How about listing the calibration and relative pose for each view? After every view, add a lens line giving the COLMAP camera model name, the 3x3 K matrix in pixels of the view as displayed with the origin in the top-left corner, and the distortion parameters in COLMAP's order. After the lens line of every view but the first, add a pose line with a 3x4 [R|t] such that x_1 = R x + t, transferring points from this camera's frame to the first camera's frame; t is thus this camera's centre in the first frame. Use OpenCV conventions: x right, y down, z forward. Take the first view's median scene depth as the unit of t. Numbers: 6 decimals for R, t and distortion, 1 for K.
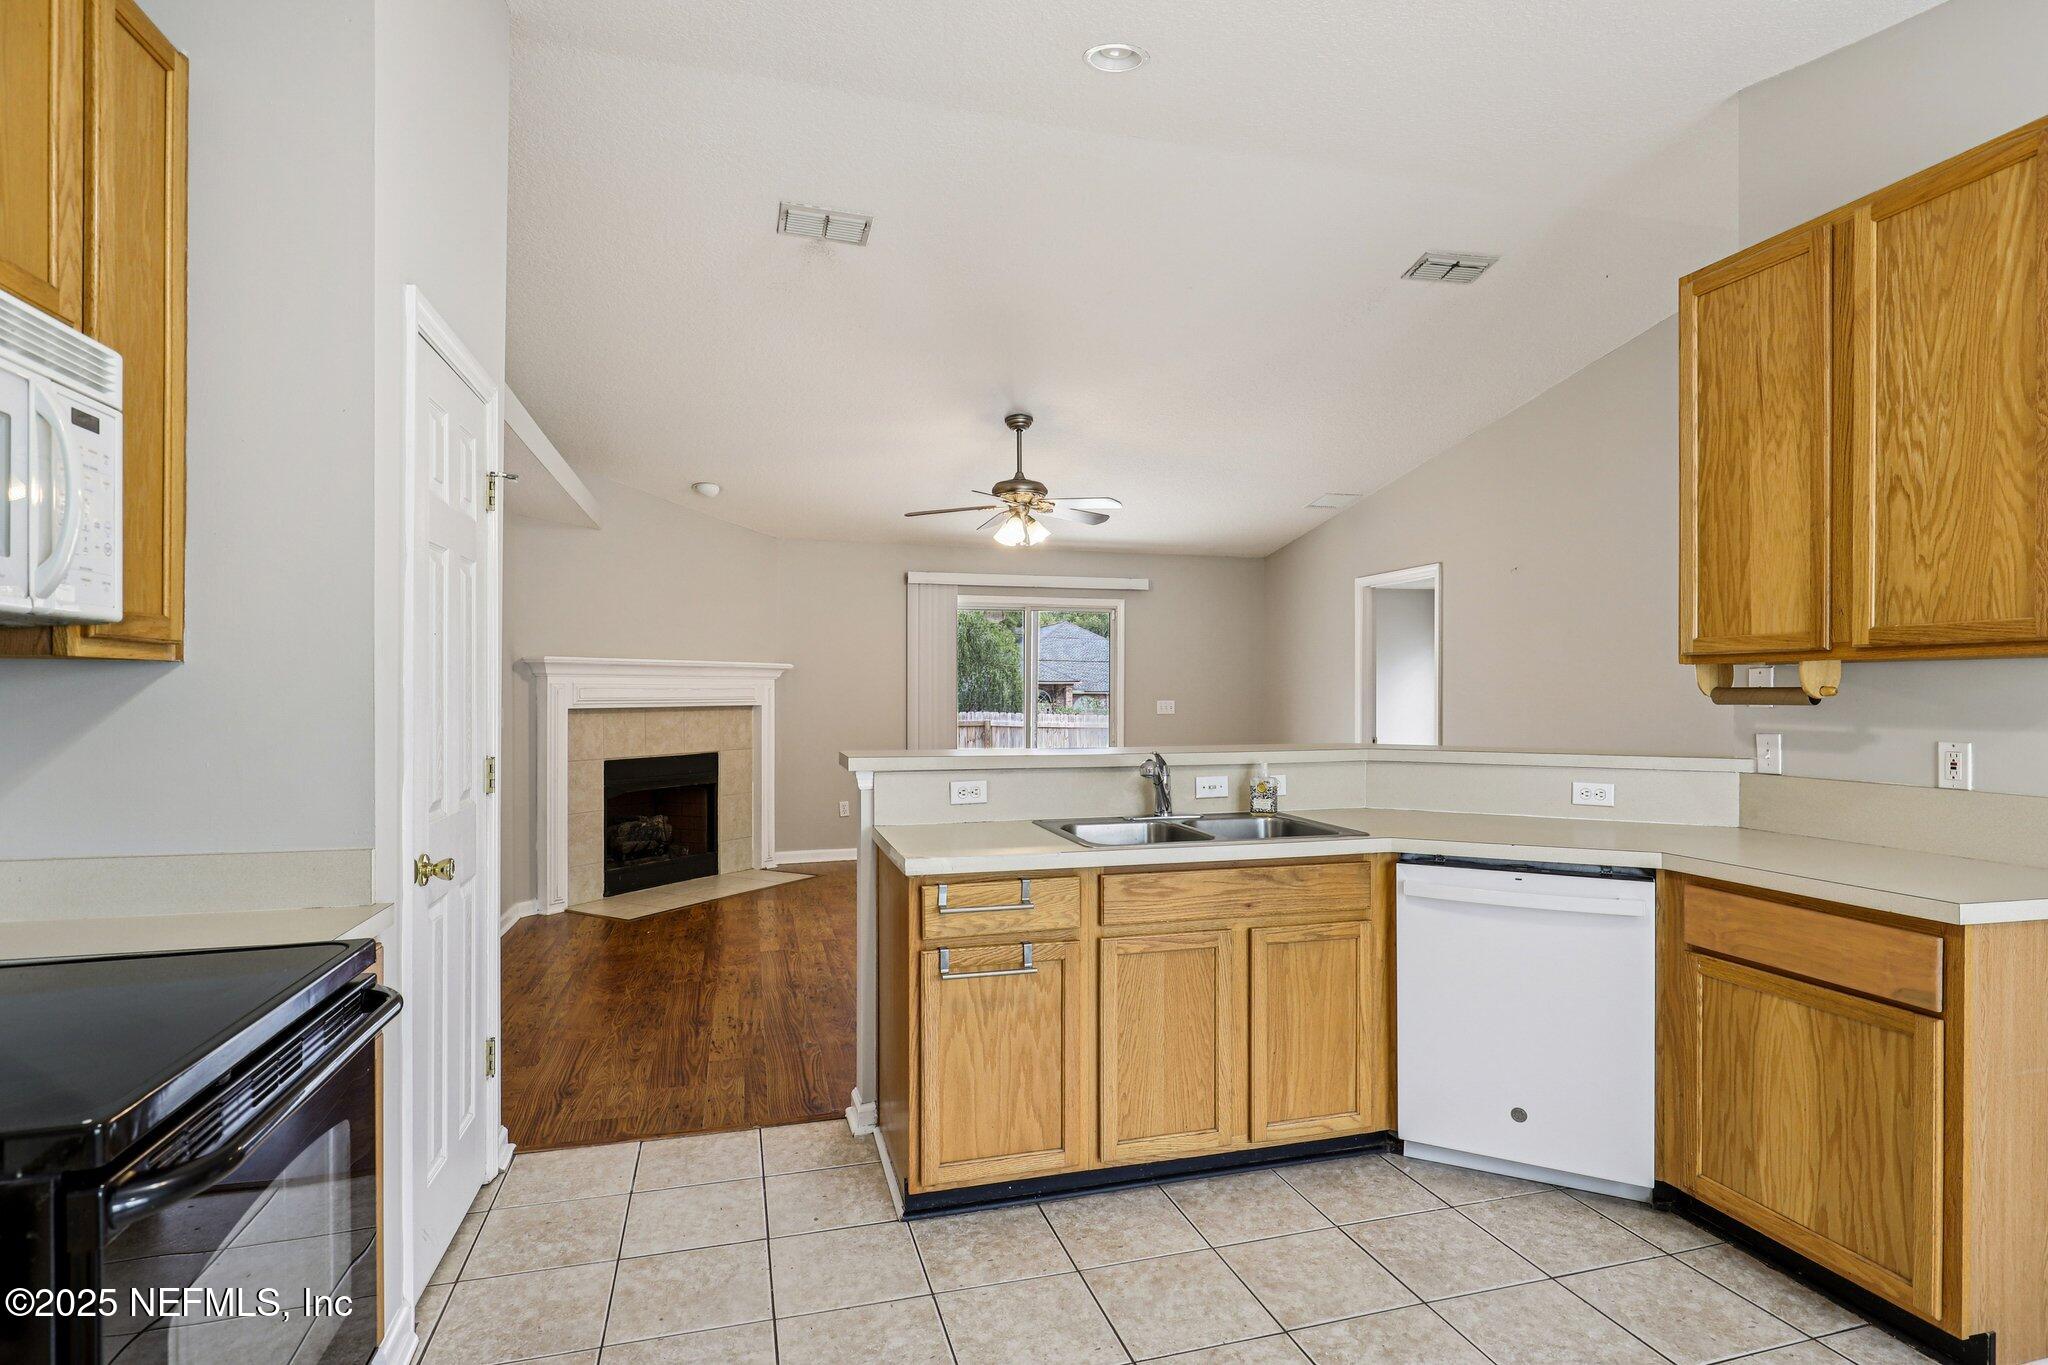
lens RADIAL K [[1050.9, 0, 1035.0], [0, 1050.9, 691.5], [0, 0, 1]] dist [0.000168, 0.000092]
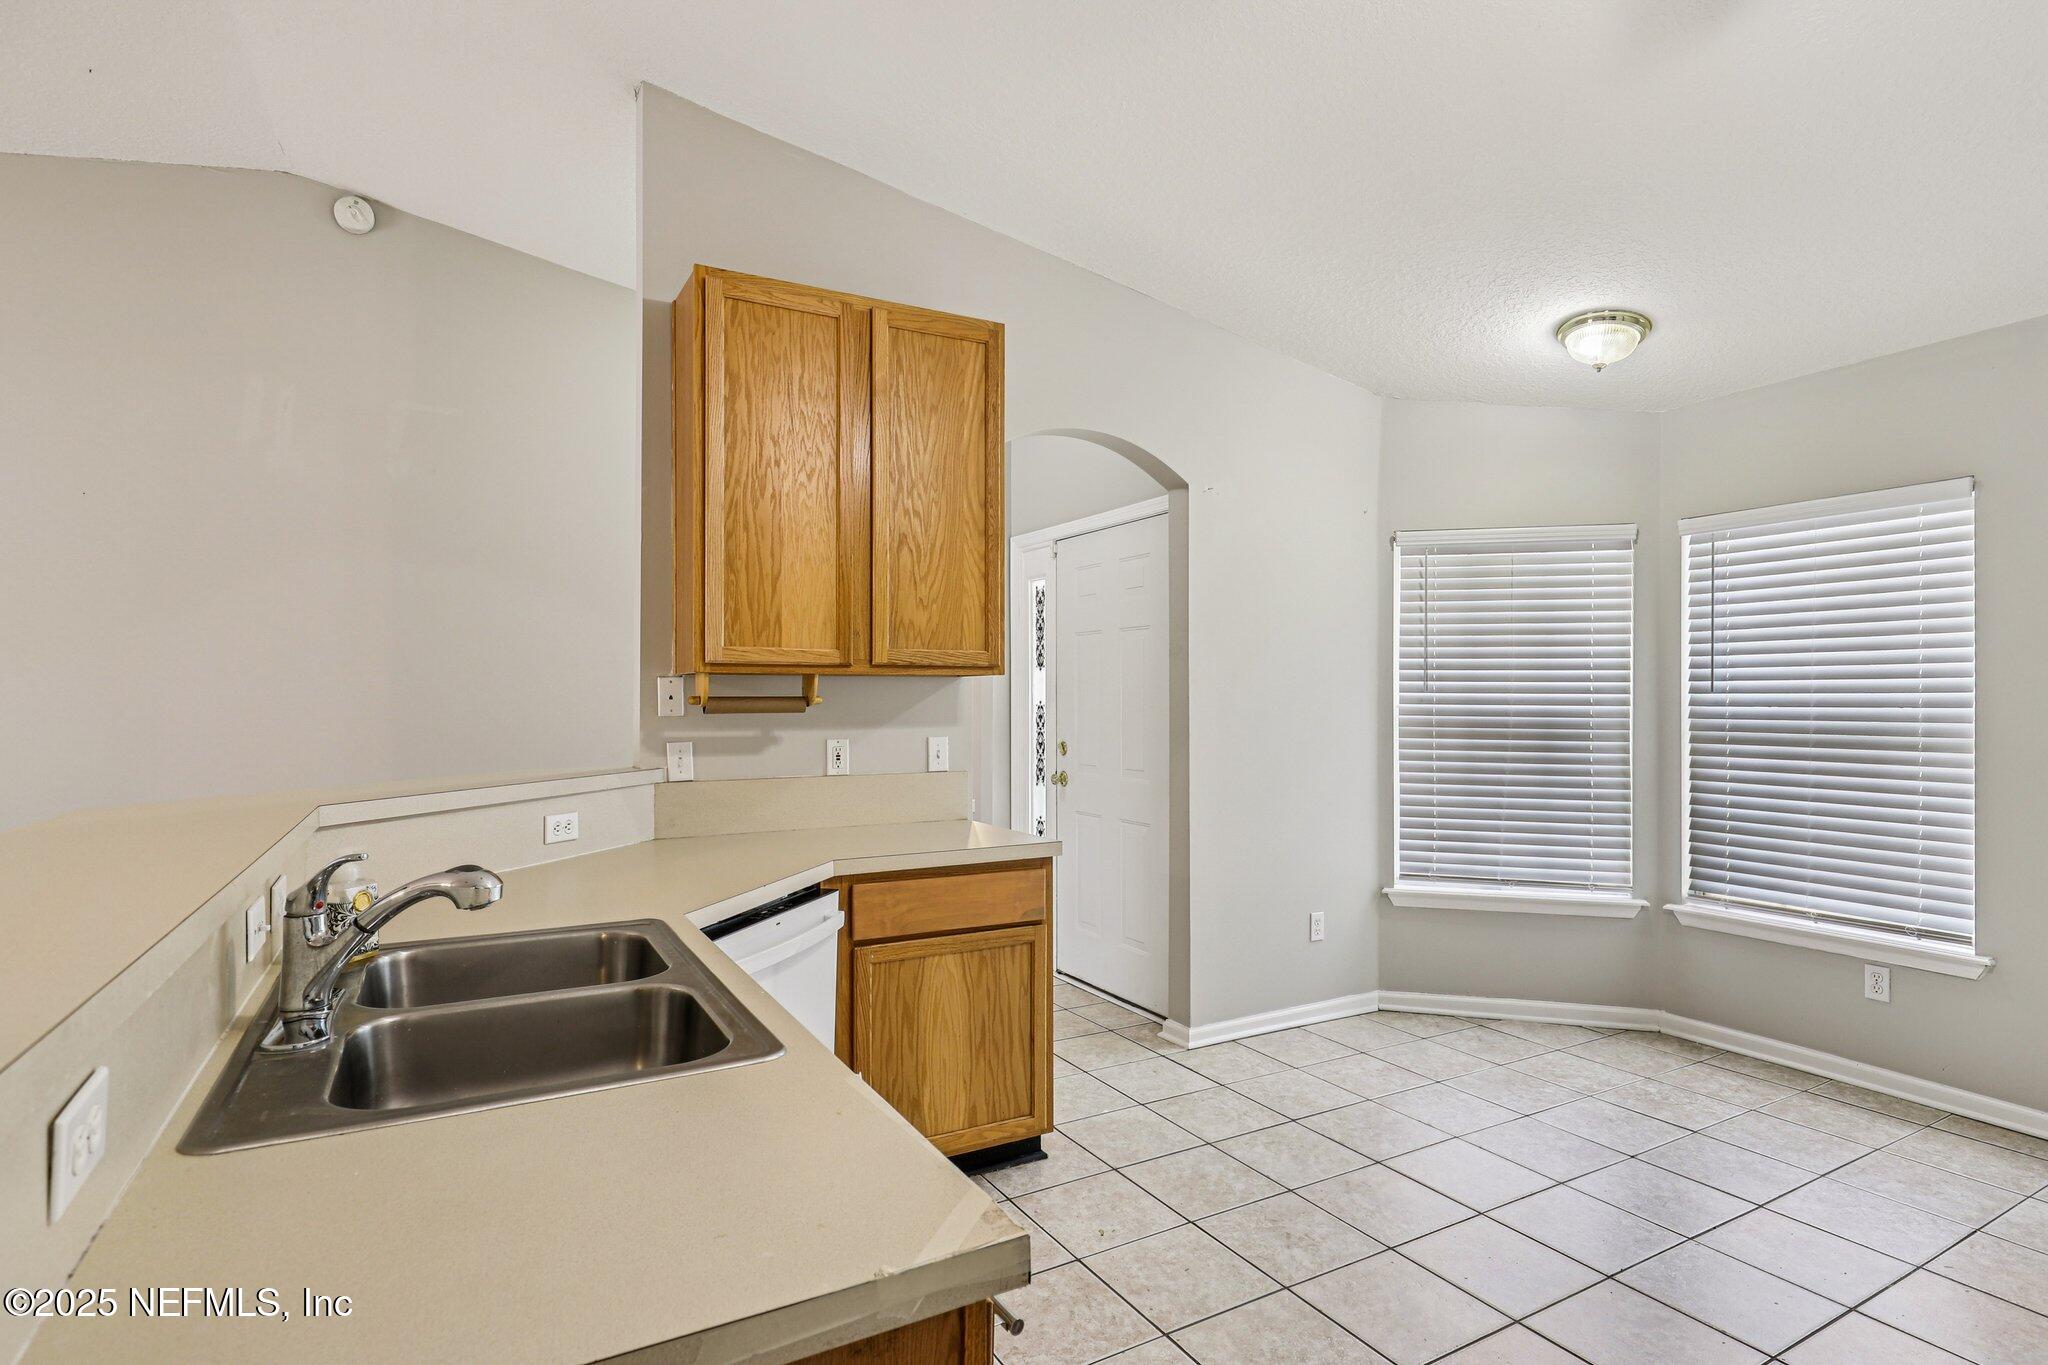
lens RADIAL K [[1034.3, 0, 1031.3], [0, 1034.3, 704.5], [0, 0, 1]] dist [0.002737, 0.000357]
pose [[-0.234803, -0.007060, 0.972017, -0.393359], [0.000516, 0.999973, 0.007388, -0.003745], [-0.972043, 0.002236, -0.234793, 0.994342]]
